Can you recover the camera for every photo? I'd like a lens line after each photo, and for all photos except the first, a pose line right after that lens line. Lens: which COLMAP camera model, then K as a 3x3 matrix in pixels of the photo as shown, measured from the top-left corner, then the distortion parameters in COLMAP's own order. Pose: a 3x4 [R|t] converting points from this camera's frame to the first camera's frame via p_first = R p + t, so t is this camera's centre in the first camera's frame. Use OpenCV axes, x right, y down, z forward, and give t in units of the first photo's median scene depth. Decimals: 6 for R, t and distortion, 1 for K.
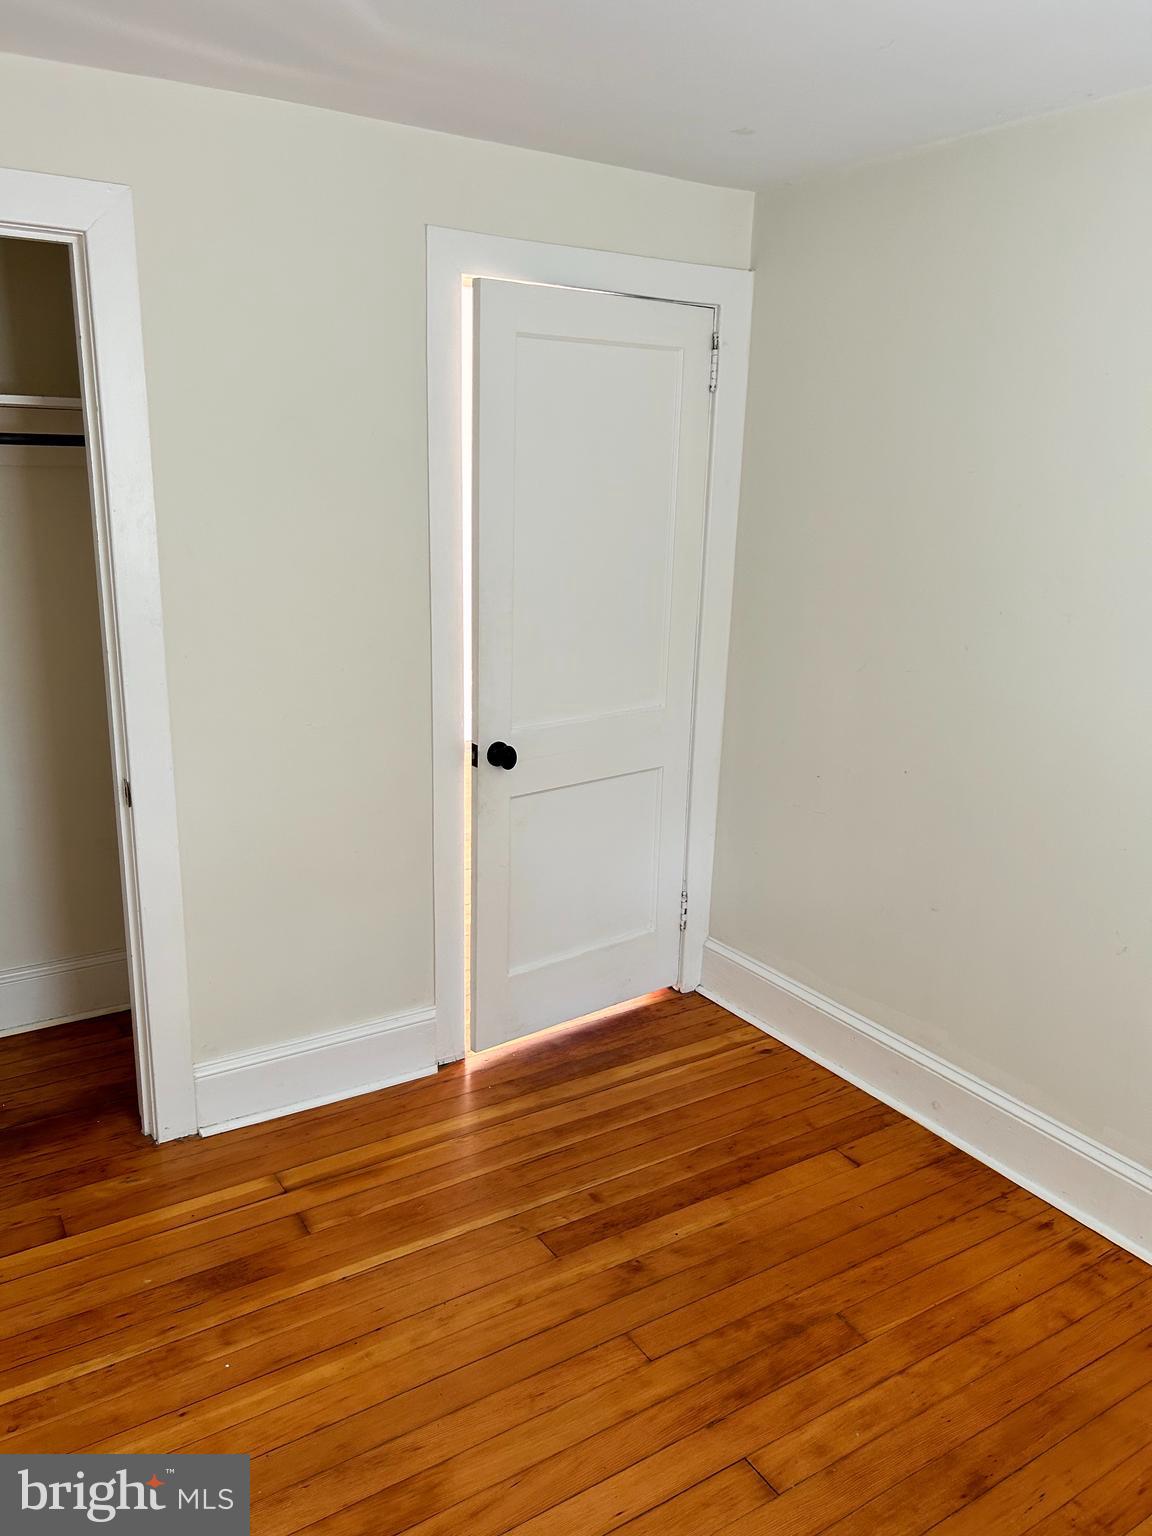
lens RADIAL K [[1164.4, 0, 566.7], [0, 1164.4, 770.1], [0, 0, 1]] dist [0.025271, -0.009687]
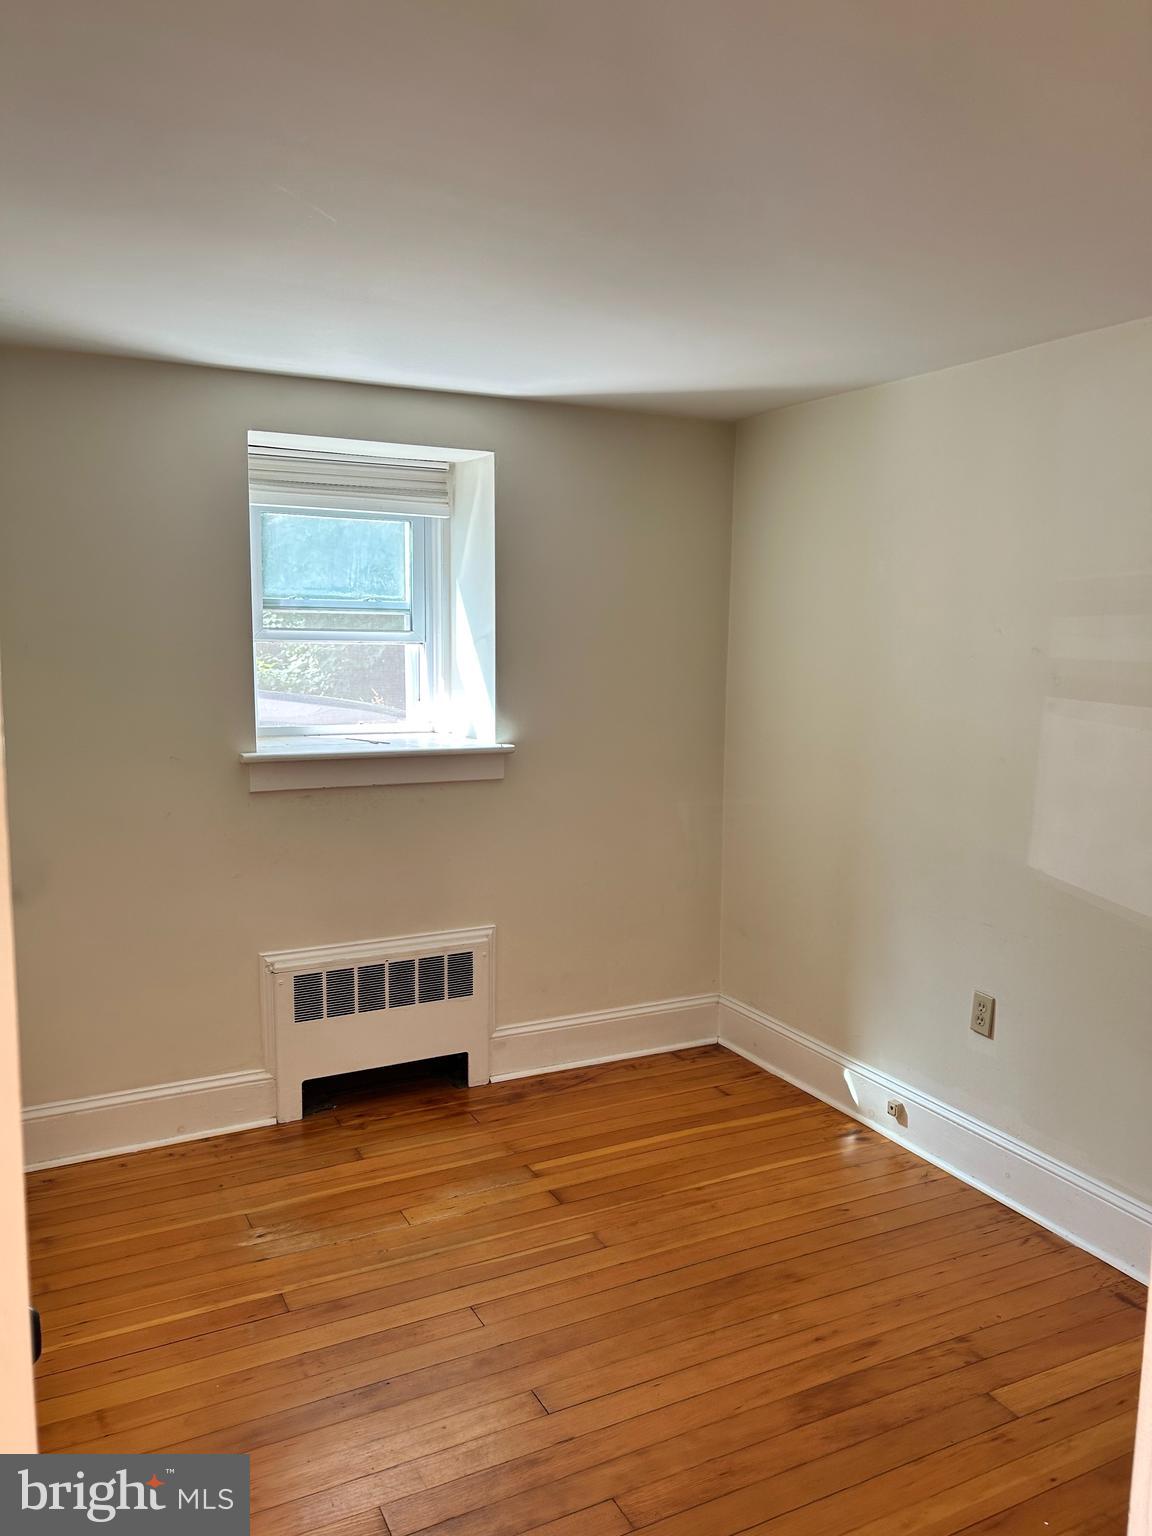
lens RADIAL K [[1164.4, 0, 566.7], [0, 1164.4, 770.1], [0, 0, 1]] dist [0.025271, -0.009687]
pose [[-0.993948, -0.050141, 0.097743, 0.041775], [-0.009389, 0.925275, 0.379180, -0.413112], [-0.109451, 0.375968, -0.920146, 1.585979]]
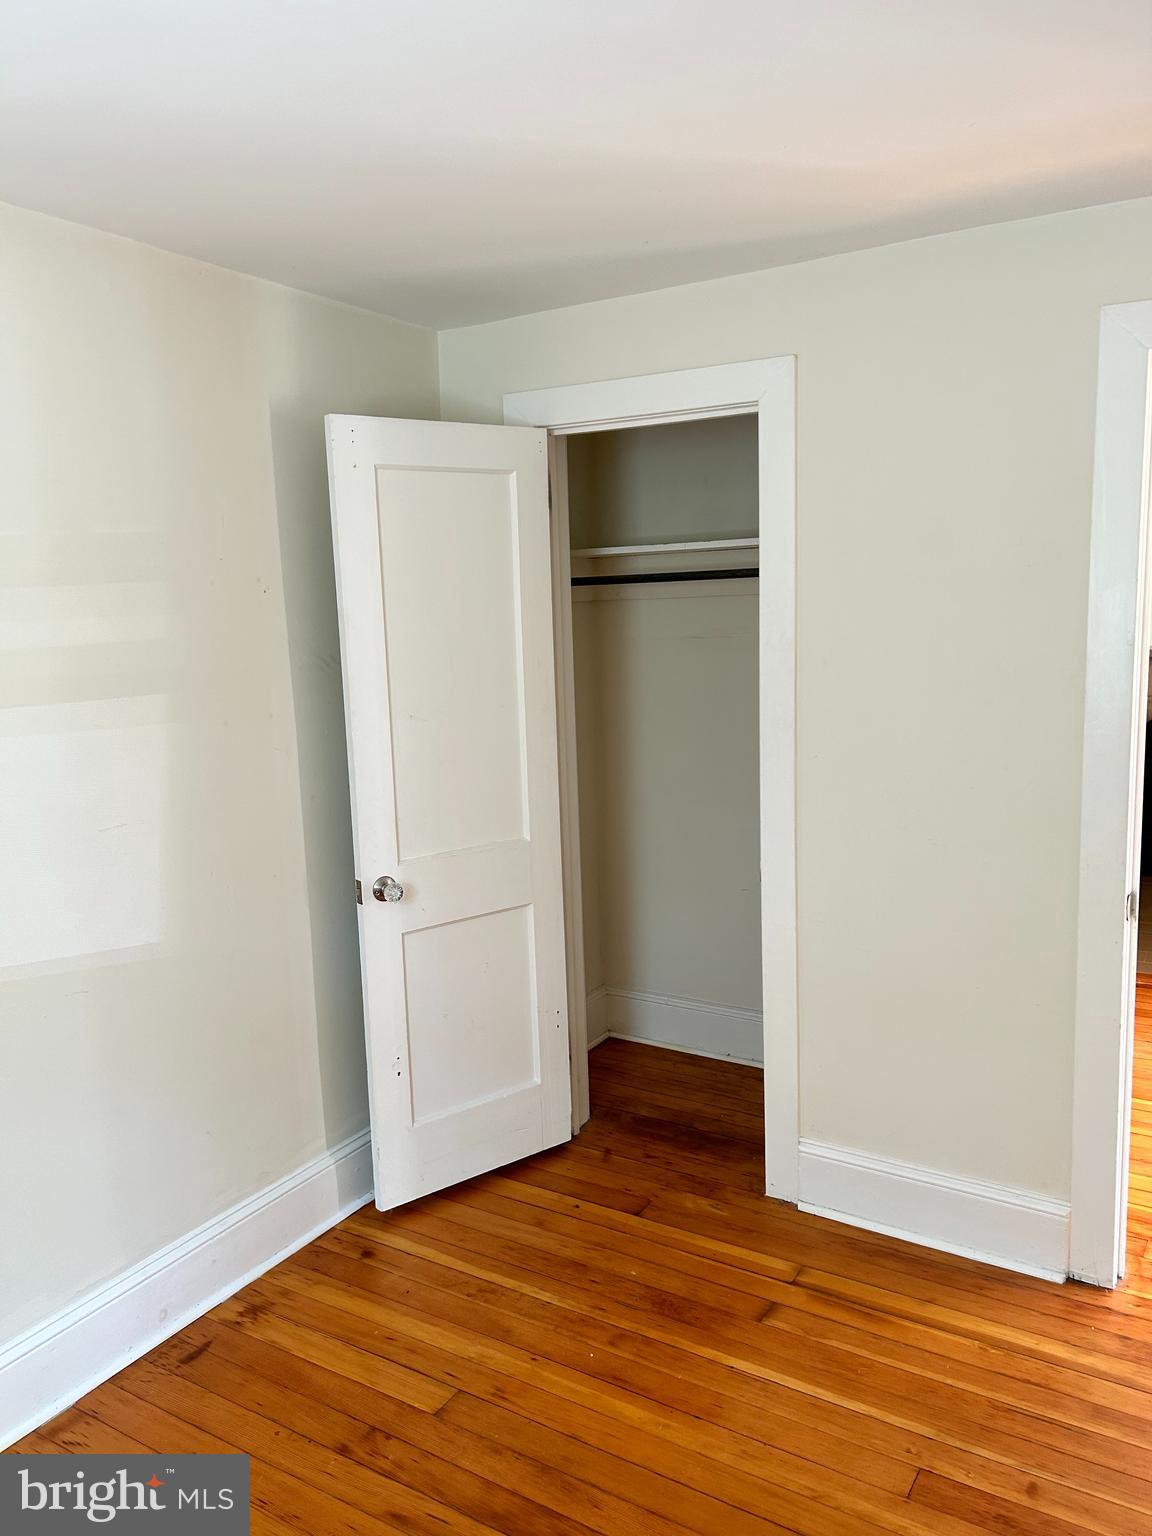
lens RADIAL K [[1164.4, 0, 566.7], [0, 1164.4, 770.1], [0, 0, 1]] dist [0.025271, -0.009687]
pose [[0.432863, 0.100218, -0.895872, 0.624711], [-0.192621, 0.981131, 0.016686, -0.066425], [0.880640, 0.165341, 0.444000, 0.344237]]
